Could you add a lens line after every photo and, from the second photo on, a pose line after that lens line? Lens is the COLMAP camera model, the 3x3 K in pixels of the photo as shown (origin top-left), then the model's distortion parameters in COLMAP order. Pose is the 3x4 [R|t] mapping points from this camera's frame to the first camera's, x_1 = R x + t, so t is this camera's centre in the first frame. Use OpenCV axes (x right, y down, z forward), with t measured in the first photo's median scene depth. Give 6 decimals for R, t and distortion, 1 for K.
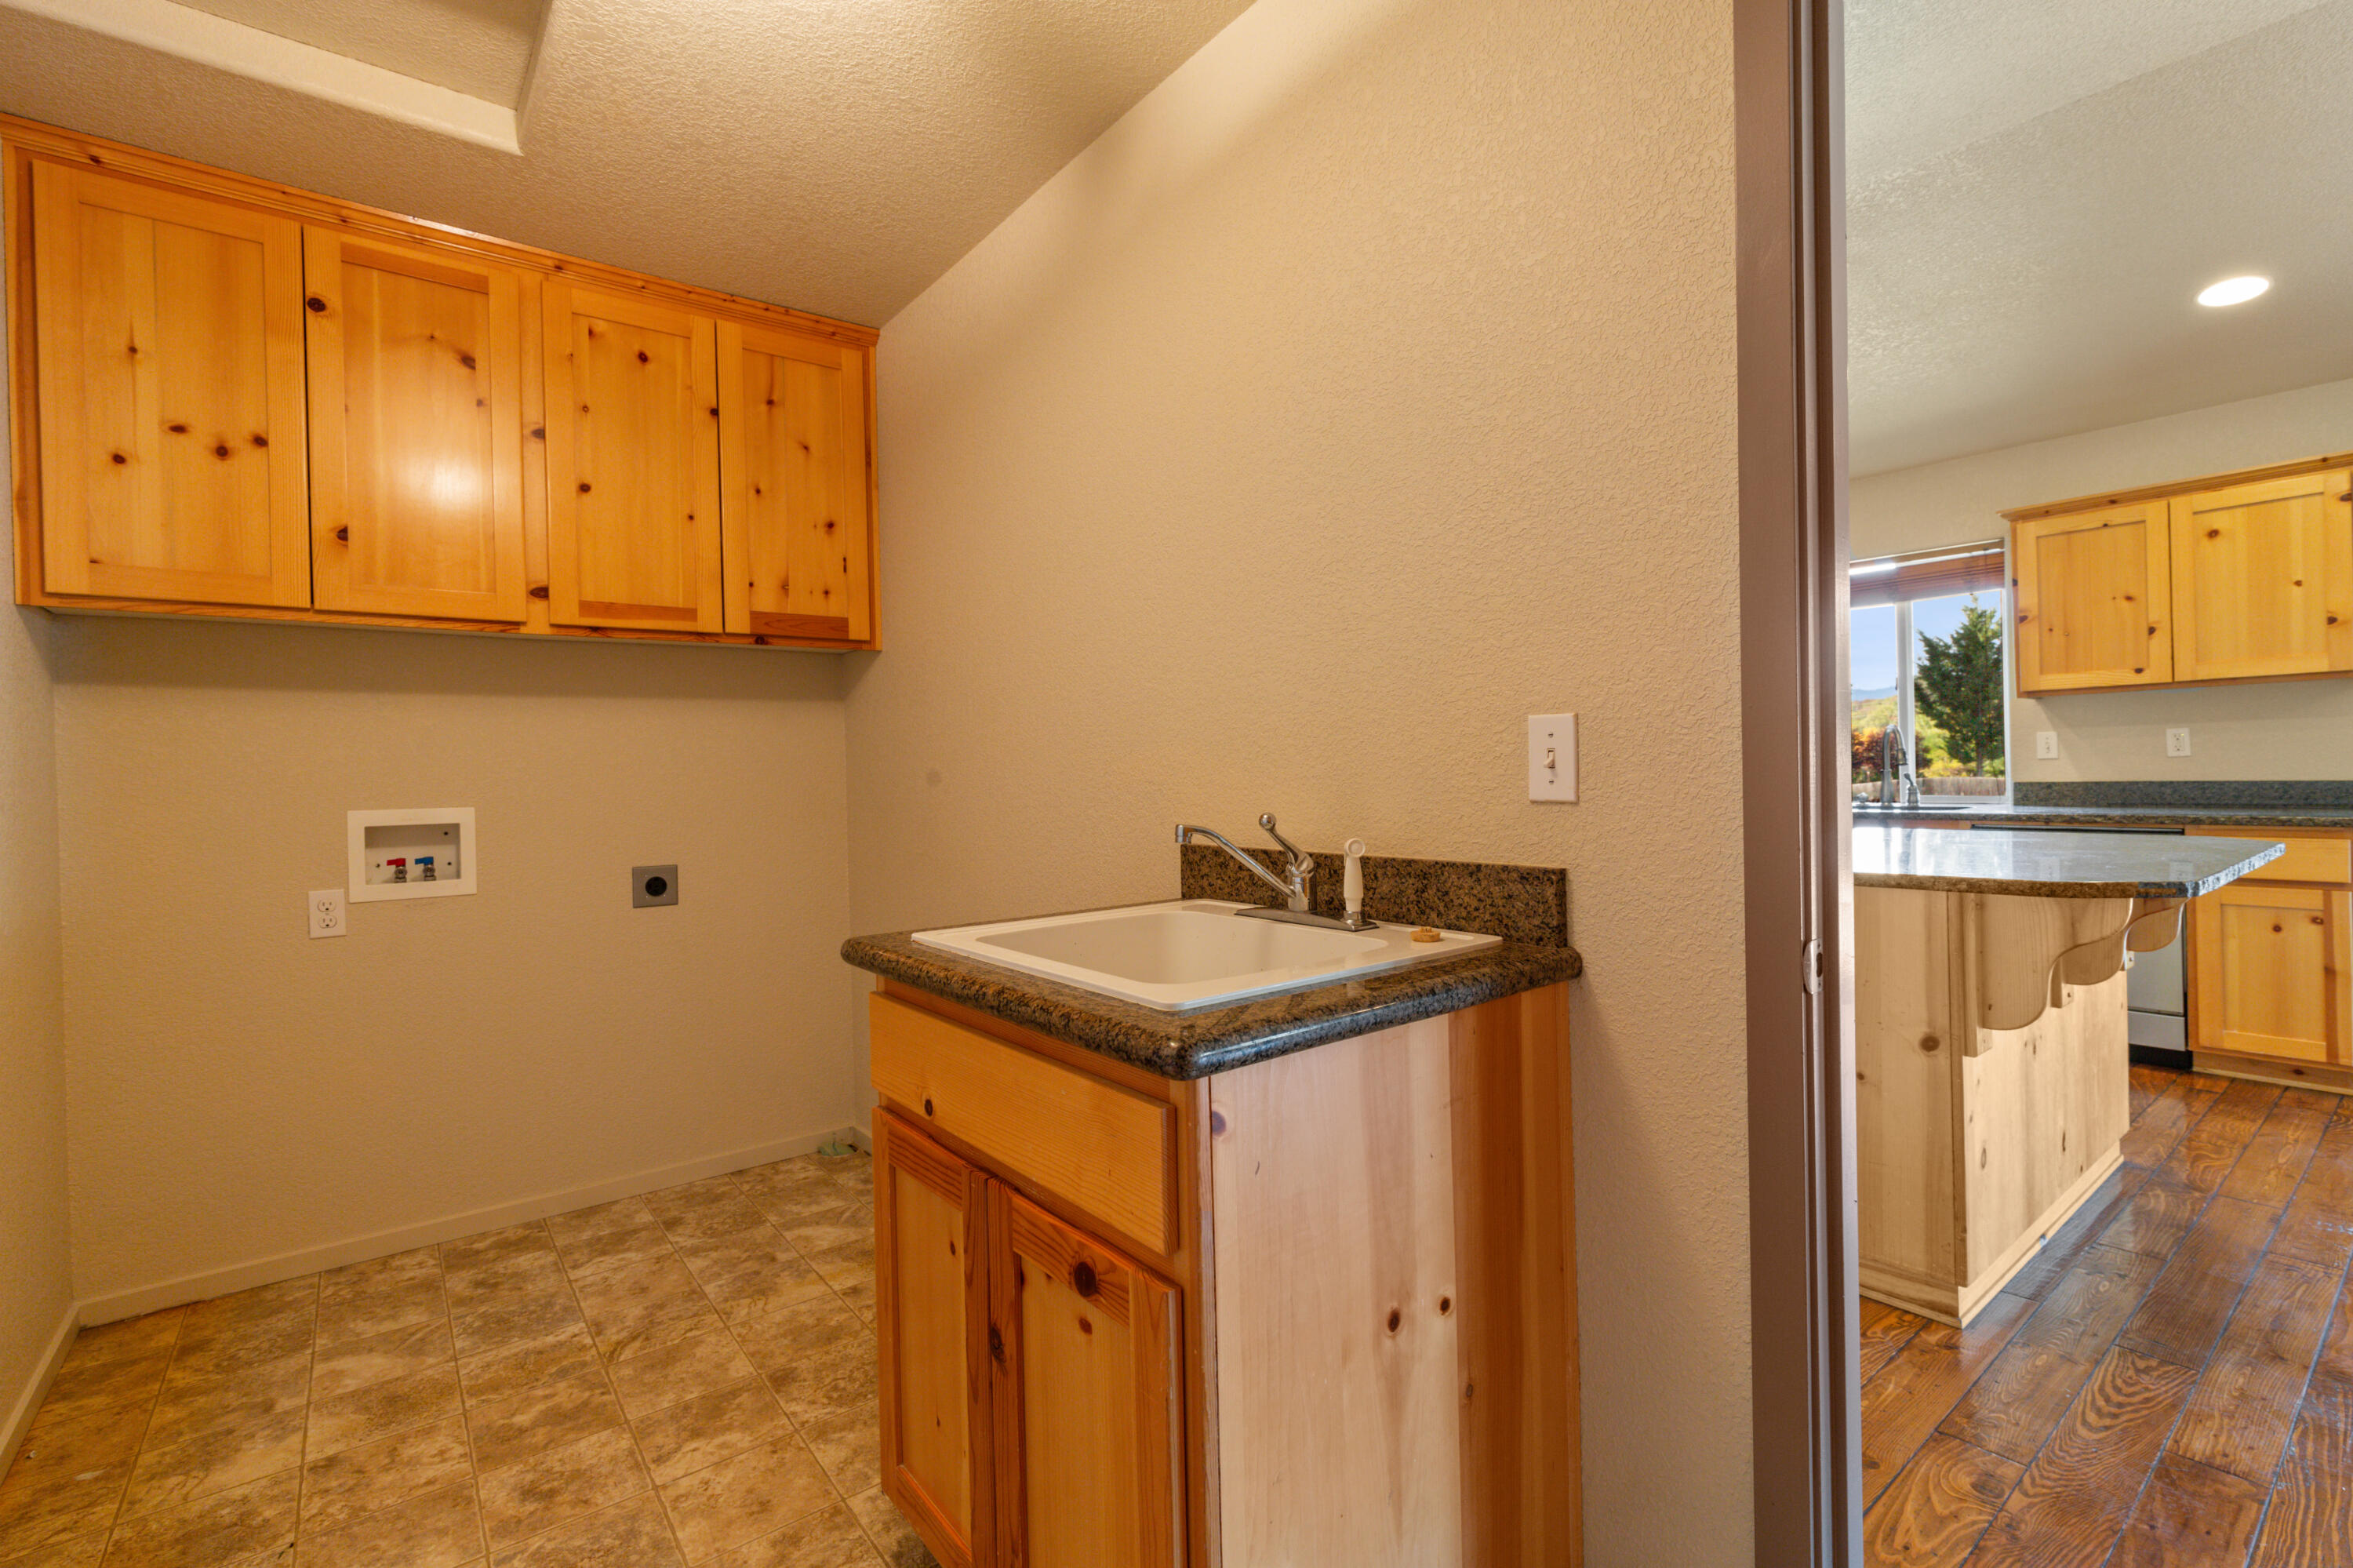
lens RADIAL K [[1056.8, 0, 1173.9], [0, 1056.8, 779.7], [0, 0, 1]] dist [-0.004972, -0.000113]
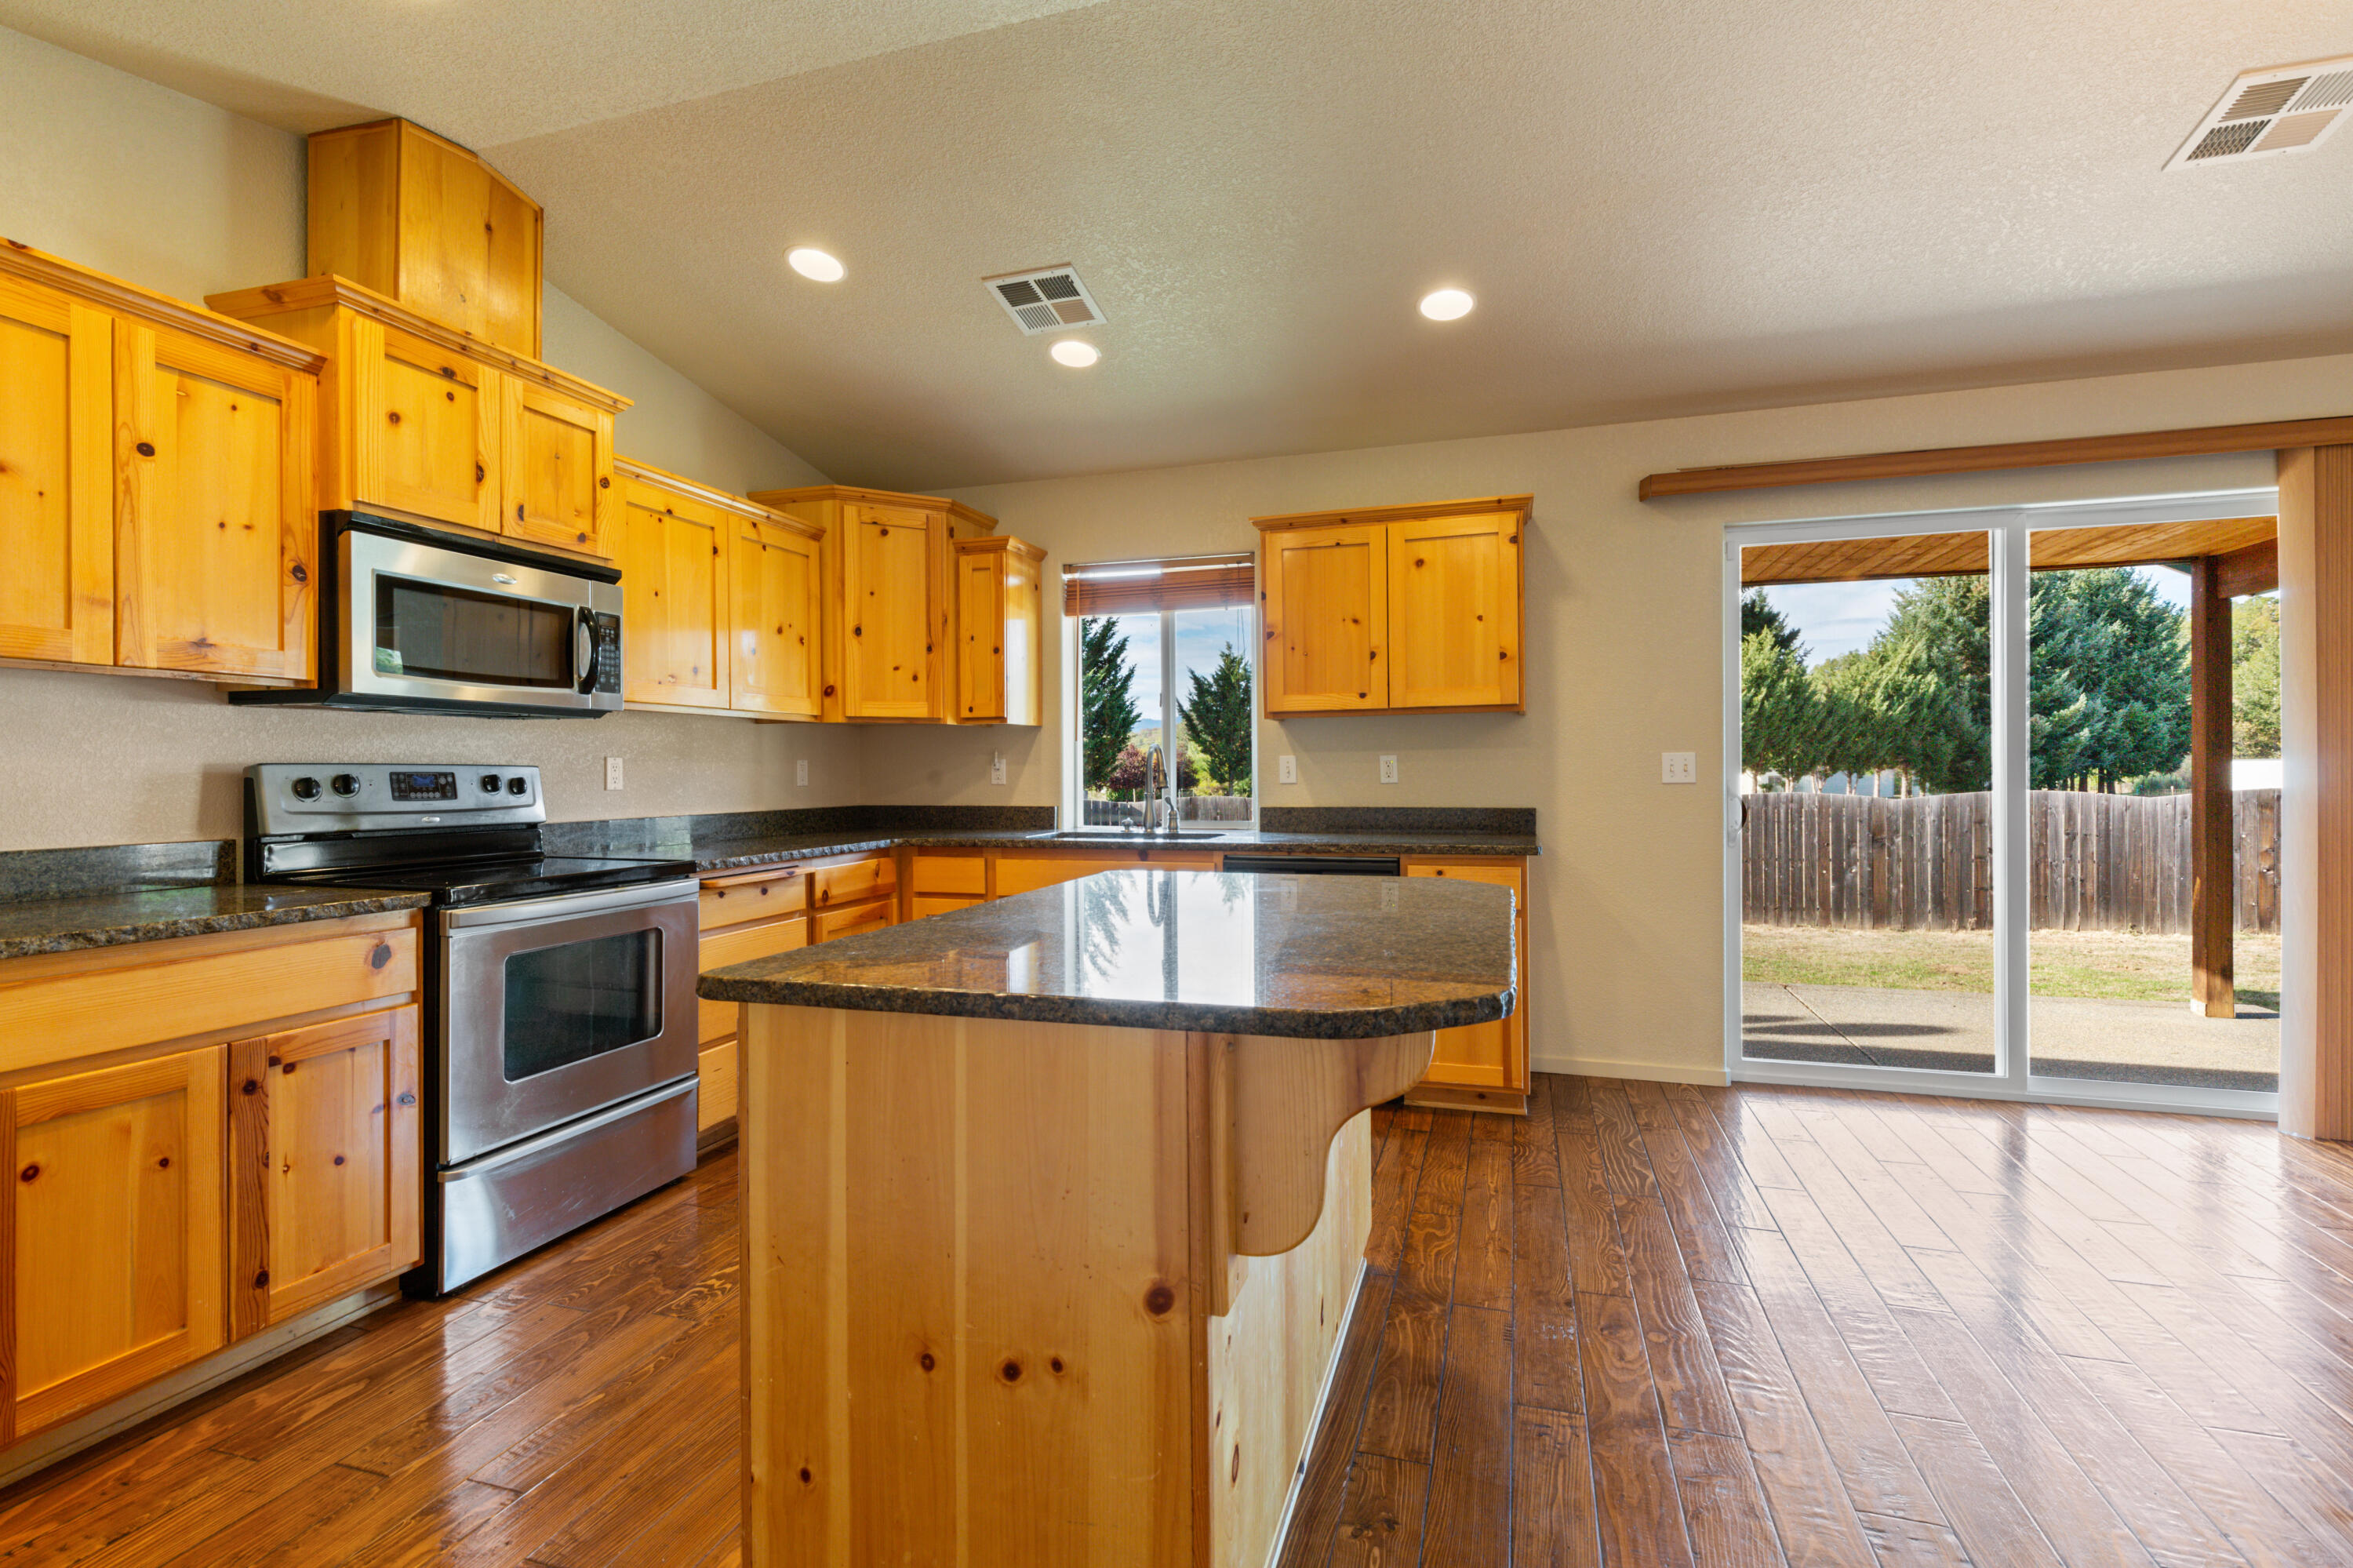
lens RADIAL K [[1056.8, 0, 1180.4], [0, 1056.8, 777.5], [0, 0, 1]] dist [-0.004972, -0.000113]
pose [[0.822413, 0.016533, 0.568651, 0.347631], [-0.008195, 0.999818, -0.017217, -0.013968], [-0.568832, 0.009499, 0.822399, 0.457264]]
